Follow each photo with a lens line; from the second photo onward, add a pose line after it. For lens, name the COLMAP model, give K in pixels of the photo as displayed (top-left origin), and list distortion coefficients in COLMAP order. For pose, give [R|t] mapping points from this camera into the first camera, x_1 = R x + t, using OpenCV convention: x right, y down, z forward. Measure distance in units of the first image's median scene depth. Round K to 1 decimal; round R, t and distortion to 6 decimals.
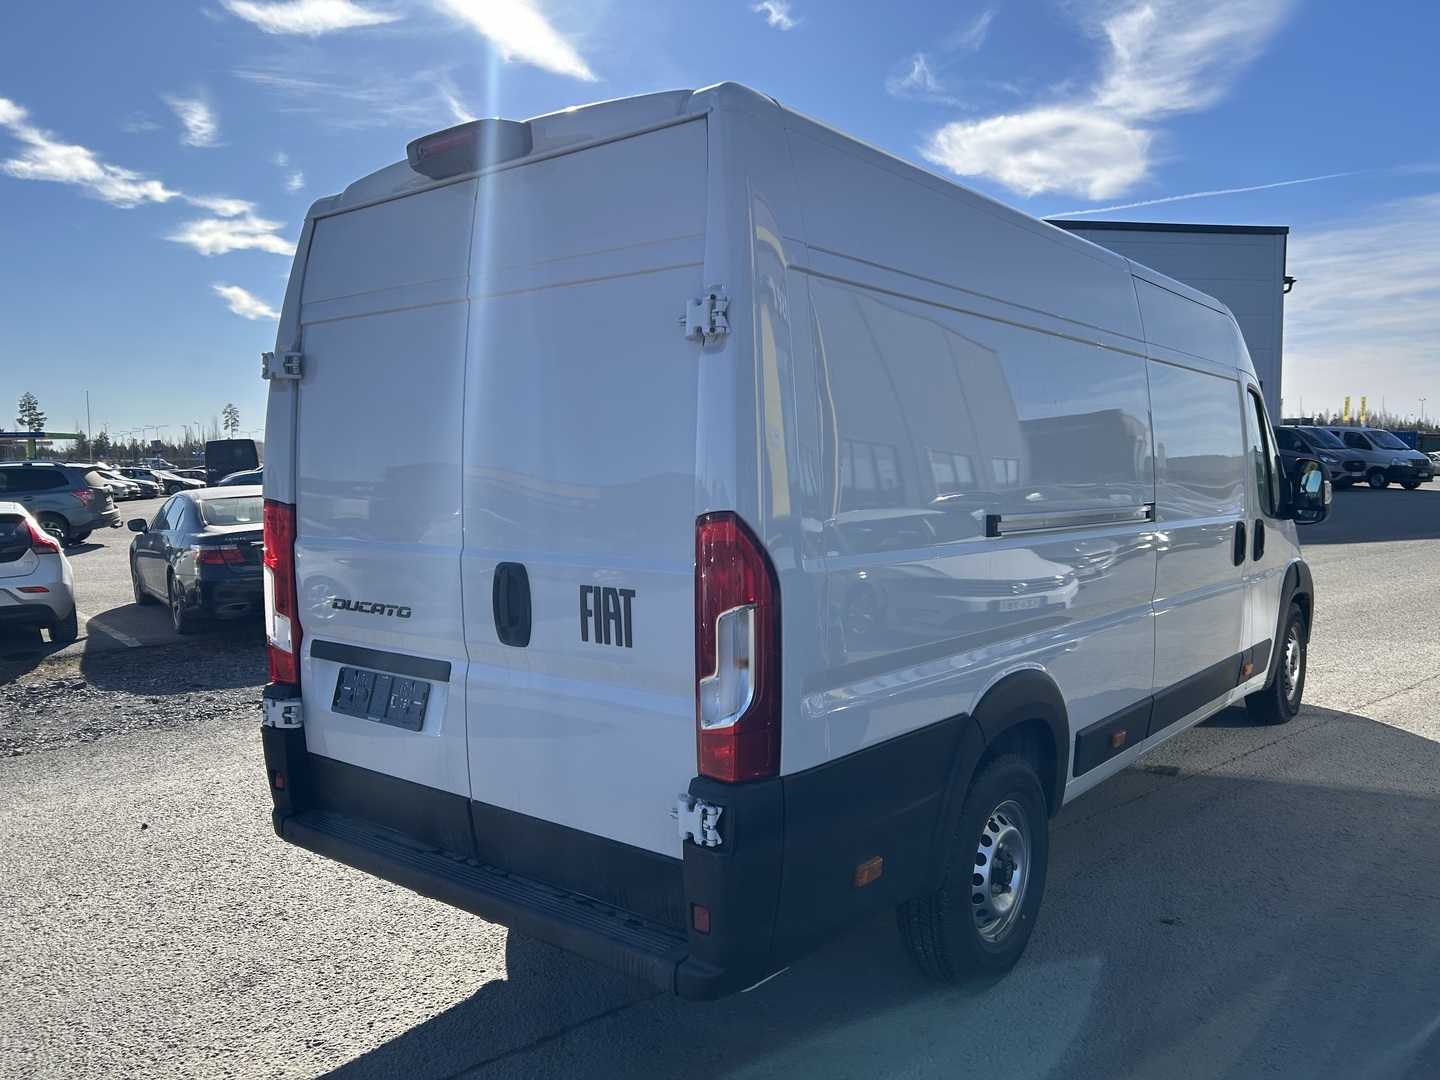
lens RADIAL K [[1092.8, 0, 727.6], [0, 1092.8, 515.4], [0, 0, 1]] dist [0.028467, -0.001850]
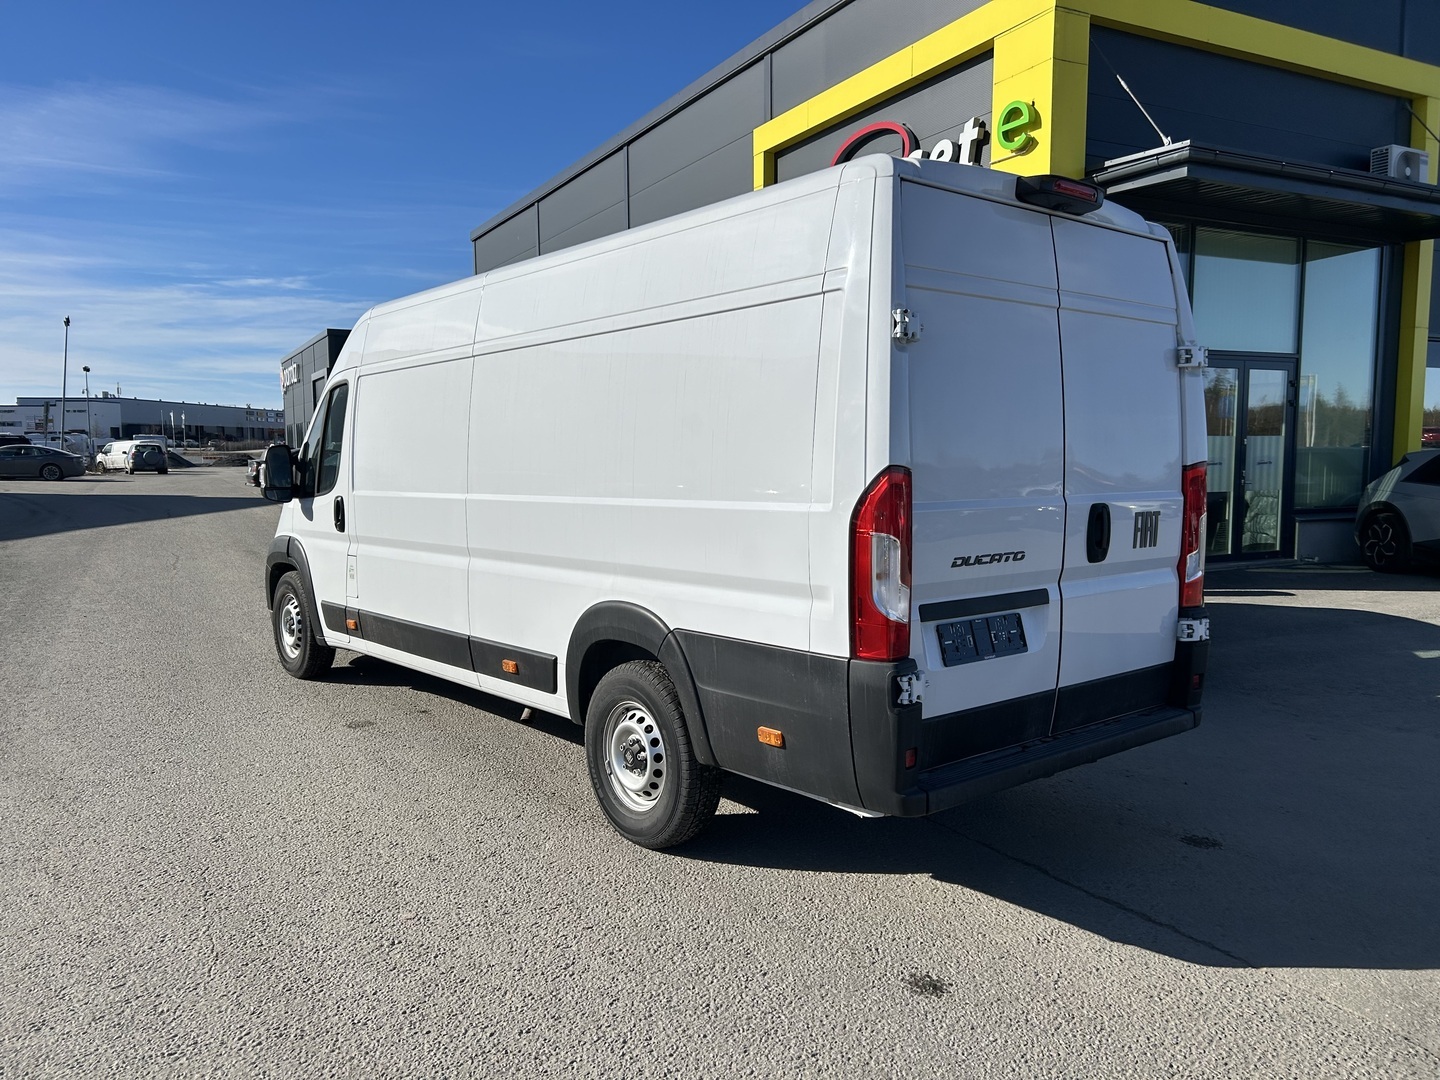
lens RADIAL K [[1092.8, 0, 727.6], [0, 1092.8, 515.4], [0, 0, 1]] dist [0.028467, -0.001850]
pose [[0.205269, -0.045126, 0.977665, -1.523695], [0.047420, 0.998222, 0.036119, -0.014114], [-0.977556, 0.038947, 0.207044, 1.059661]]
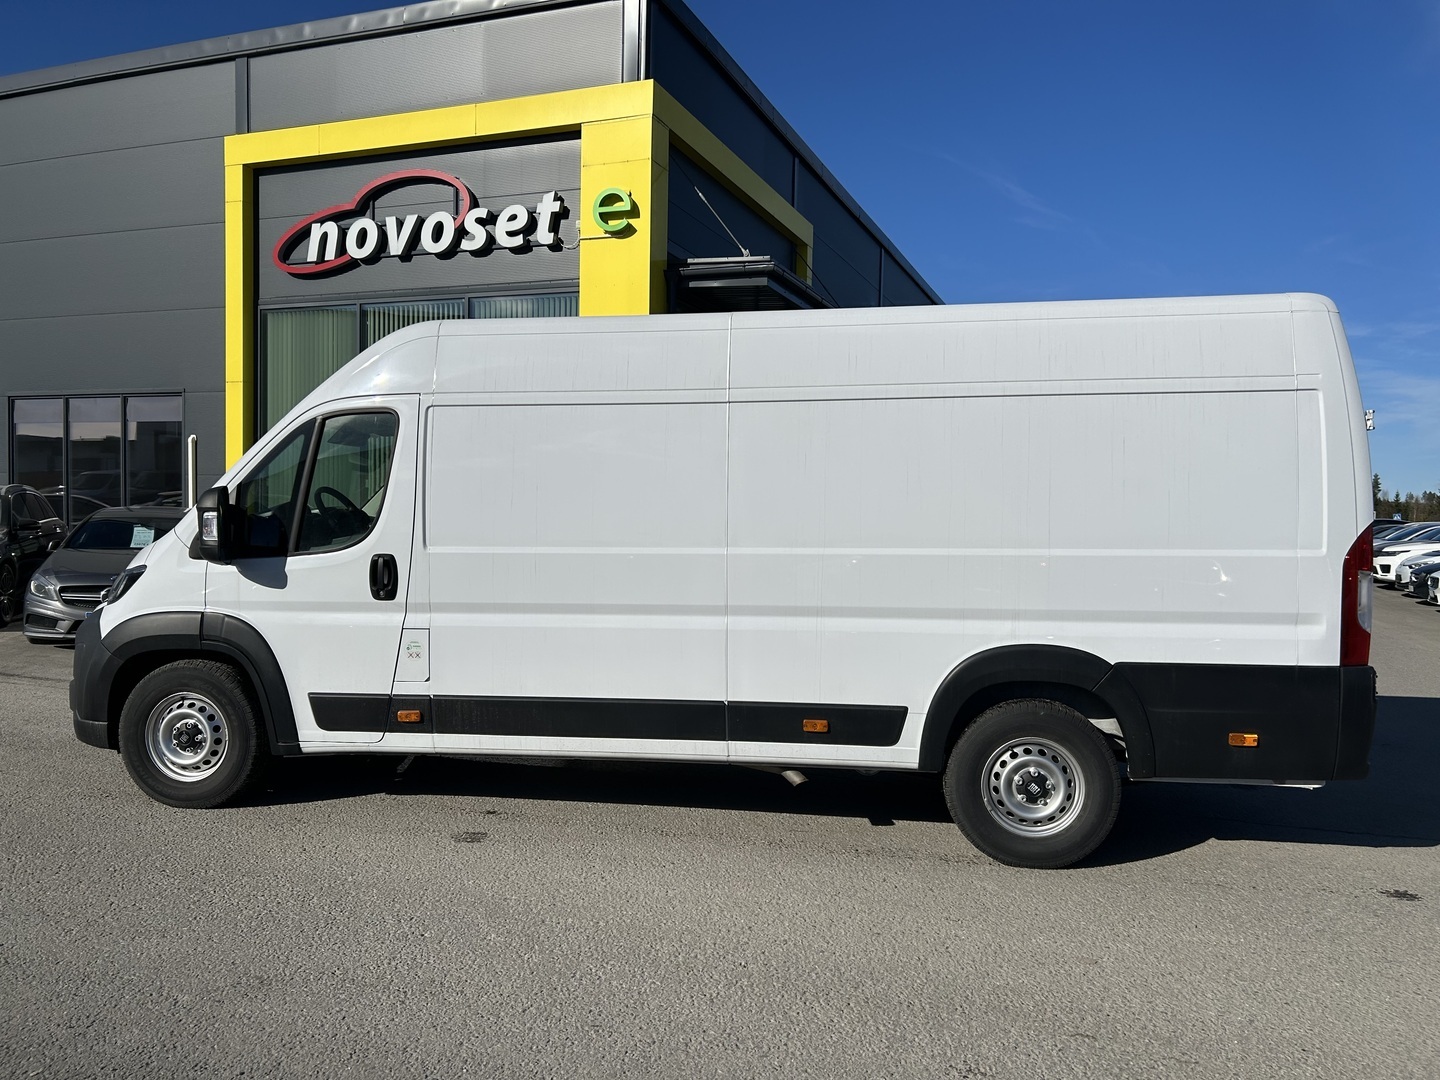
lens RADIAL K [[1074.3, 0, 720.0], [0, 1074.3, 540.0], [0, 0, 1]] dist [0.014339, -0.001567]
pose [[-0.499604, -0.015848, 0.866109, -1.258344], [0.032087, 0.998808, 0.036785, -0.073767], [-0.865660, 0.046169, -0.498499, 2.619333]]
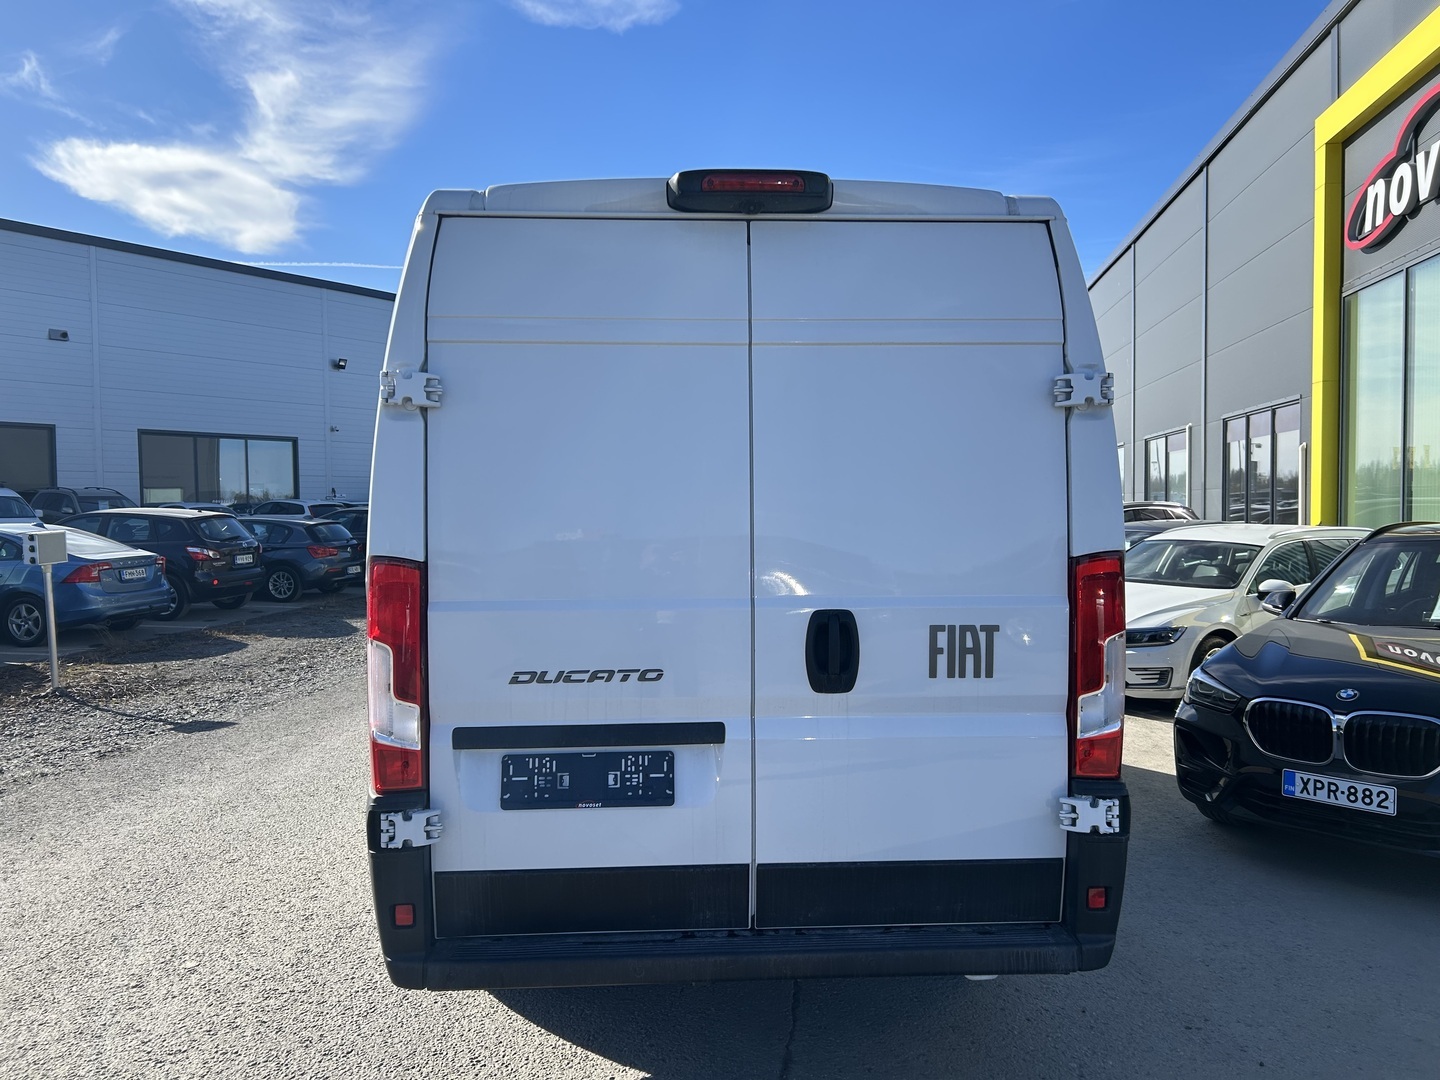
lens RADIAL K [[1081.5, 0, 716.6], [0, 1081.5, 531.2], [0, 0, 1]] dist [0.086554, -0.093533]
pose [[0.746245, -0.003231, 0.665664, -0.847532], [0.028904, 0.999202, -0.027552, -0.004272], [-0.665044, 0.039801, 0.745743, 0.292278]]
